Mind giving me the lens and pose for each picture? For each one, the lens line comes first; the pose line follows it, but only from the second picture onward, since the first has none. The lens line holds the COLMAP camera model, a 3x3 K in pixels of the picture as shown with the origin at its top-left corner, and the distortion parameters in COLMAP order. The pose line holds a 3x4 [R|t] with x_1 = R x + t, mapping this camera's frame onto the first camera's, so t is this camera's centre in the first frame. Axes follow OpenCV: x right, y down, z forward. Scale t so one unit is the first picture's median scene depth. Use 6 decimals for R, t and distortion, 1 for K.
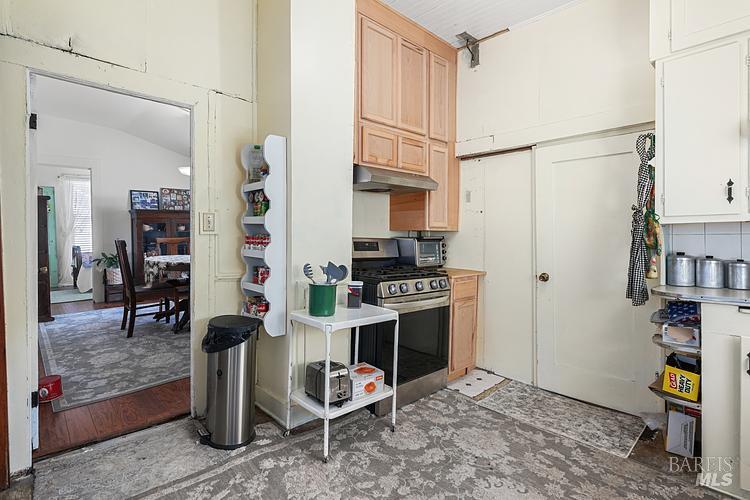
lens RADIAL K [[374.3, 0, 387.5], [0, 374.3, 251.2], [0, 0, 1]] dist [-0.003592, 0.000553]
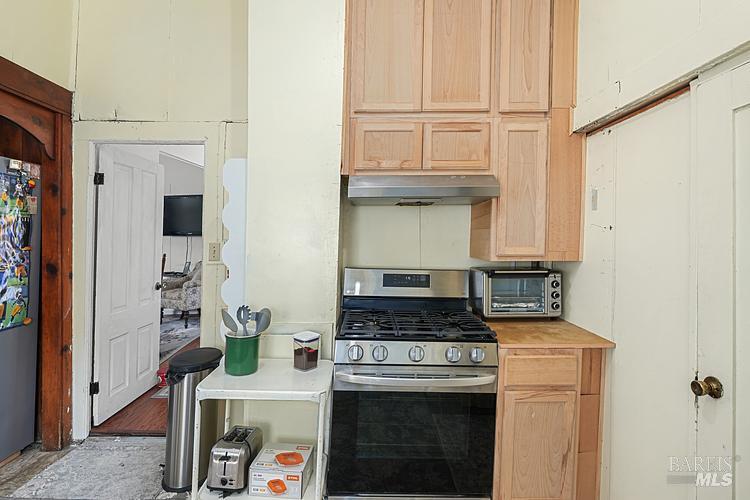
lens RADIAL K [[402.1, 0, 352.0], [0, 402.1, 245.4], [0, 0, 1]] dist [-0.013043, 0.005189]
pose [[0.712617, 0.009287, -0.701492, 0.443315], [-0.026424, 0.999558, -0.013609, -0.072727], [0.701056, 0.028235, 0.712547, 0.392492]]
